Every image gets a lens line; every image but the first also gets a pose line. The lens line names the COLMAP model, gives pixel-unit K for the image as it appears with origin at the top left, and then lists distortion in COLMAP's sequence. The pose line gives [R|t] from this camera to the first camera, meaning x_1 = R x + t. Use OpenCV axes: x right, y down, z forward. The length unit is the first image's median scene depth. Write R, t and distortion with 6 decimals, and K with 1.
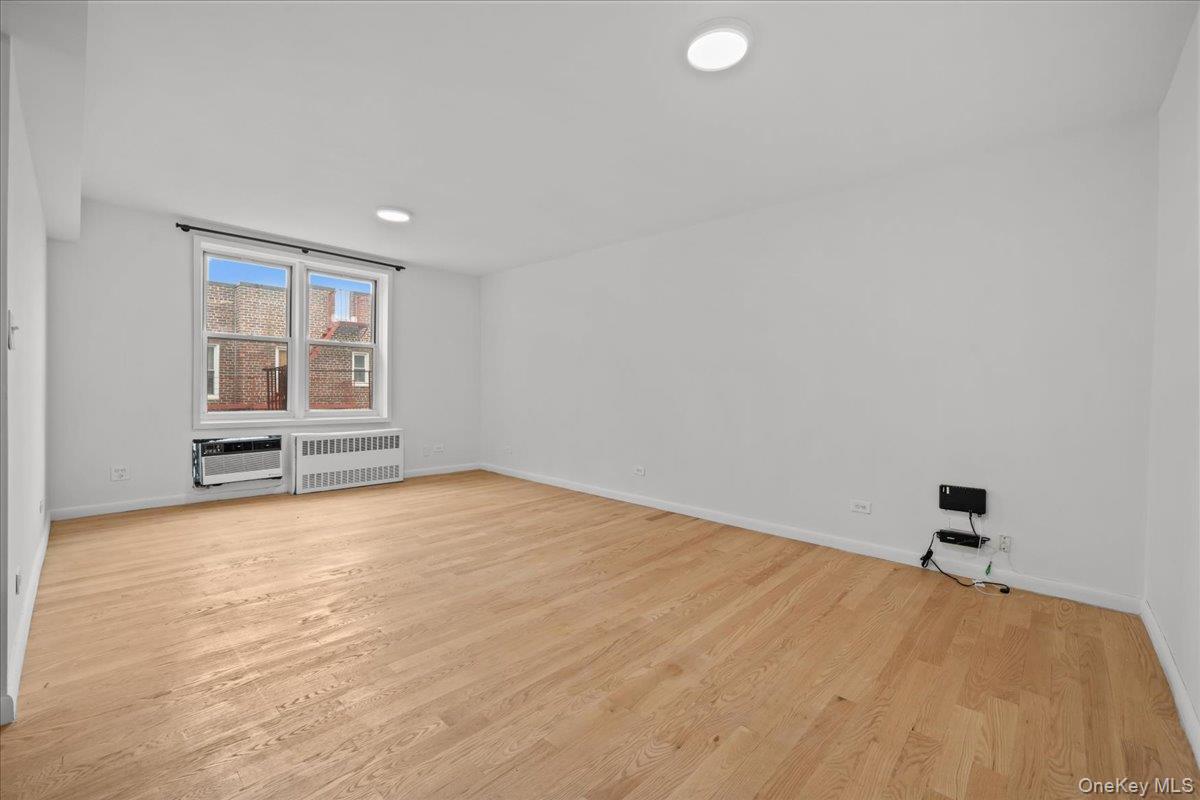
lens RADIAL K [[502.4, 0, 595.9], [0, 502.4, 396.0], [0, 0, 1]] dist [-0.000917, 0.000841]
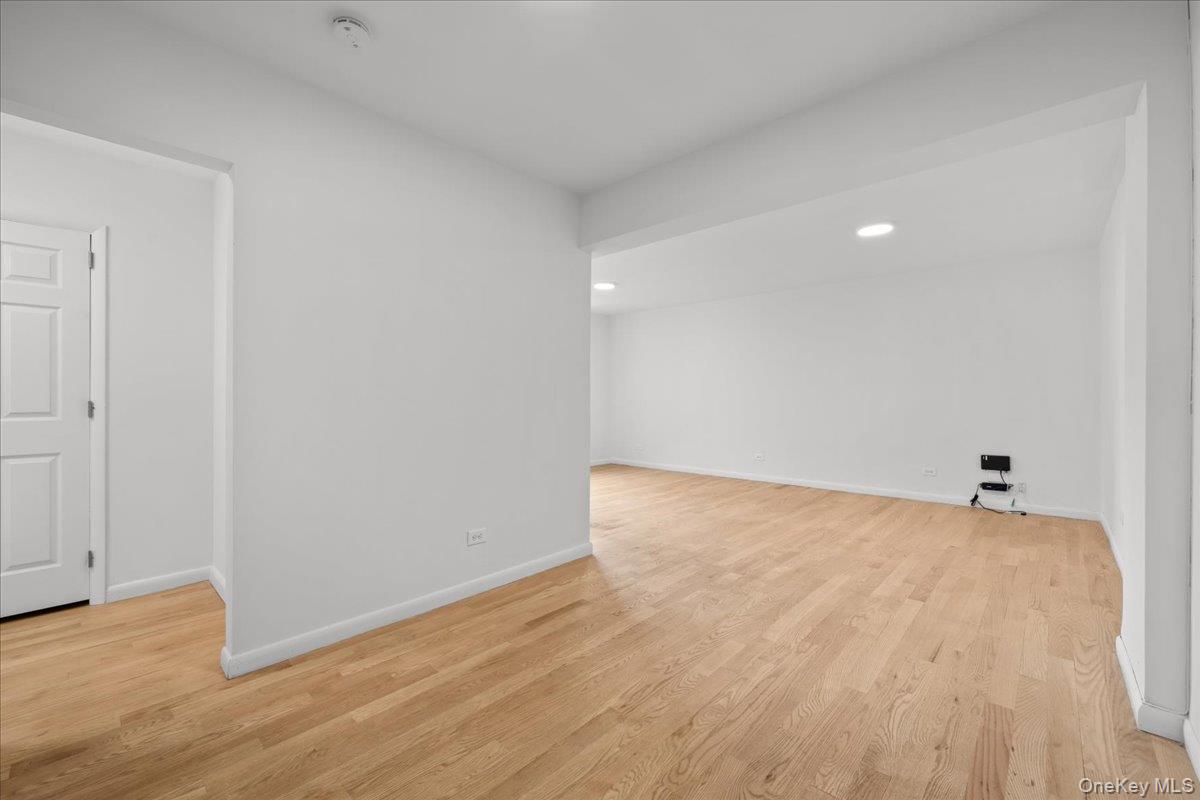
lens RADIAL K [[502.4, 0, 599.8], [0, 502.4, 400.6], [0, 0, 1]] dist [-0.000917, 0.000841]
pose [[0.999767, -0.016763, 0.013573, -0.571686], [0.016947, 0.999765, -0.013514, 0.000604], [-0.013343, 0.013741, 0.999817, -0.616981]]
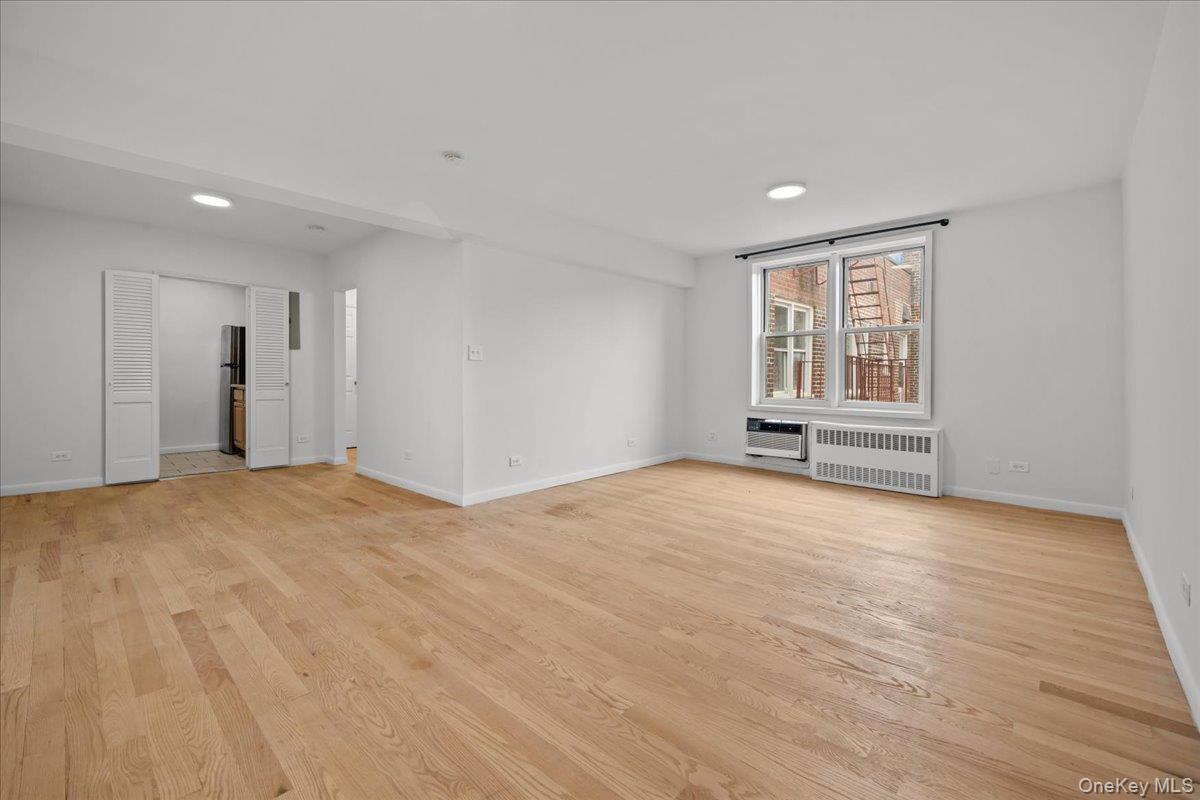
lens RADIAL K [[502.4, 0, 584.6], [0, 502.4, 377.5], [0, 0, 1]] dist [-0.000917, 0.000841]
pose [[-0.009047, -0.007905, -0.999928, 0.707315], [-0.017803, 0.999812, -0.007743, 0.001659], [0.999801, 0.017732, -0.009186, 0.834715]]
